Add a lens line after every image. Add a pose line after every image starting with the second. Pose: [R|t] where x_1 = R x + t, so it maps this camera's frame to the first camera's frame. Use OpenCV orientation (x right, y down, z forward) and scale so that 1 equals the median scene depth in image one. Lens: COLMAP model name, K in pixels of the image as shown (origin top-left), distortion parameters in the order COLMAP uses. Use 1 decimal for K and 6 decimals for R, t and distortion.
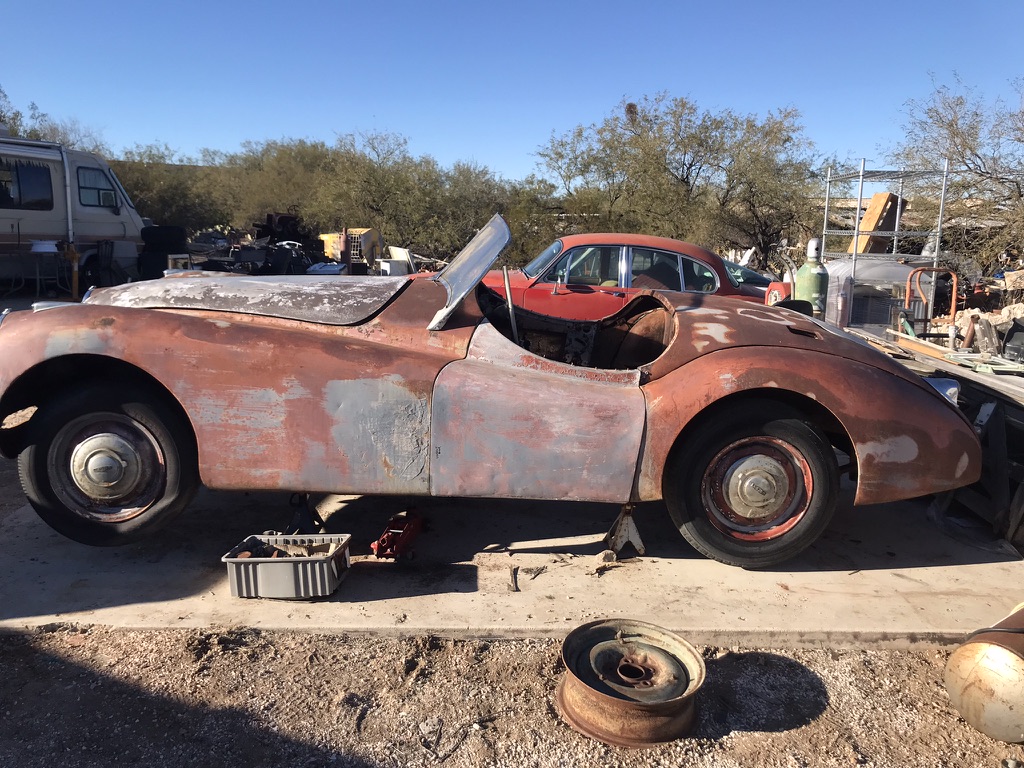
lens RADIAL K [[846.5, 0, 512.8], [0, 846.5, 359.2], [0, 0, 1]] dist [0.127805, -0.303121]
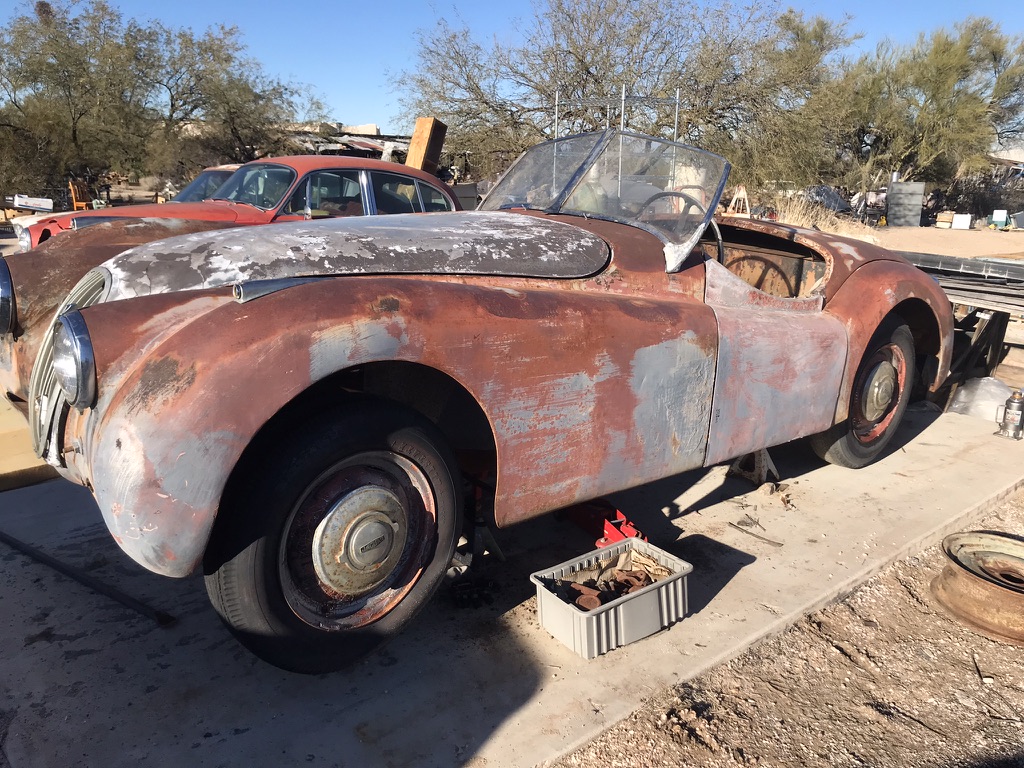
lens RADIAL K [[843.8, 0, 499.2], [0, 843.8, 352.7], [0, 0, 1]] dist [0.039880, -0.053948]
pose [[0.780249, -0.144426, 0.608566, -0.770114], [0.094602, 0.989032, 0.113428, -0.069713], [-0.618273, -0.030930, 0.785354, 0.473178]]
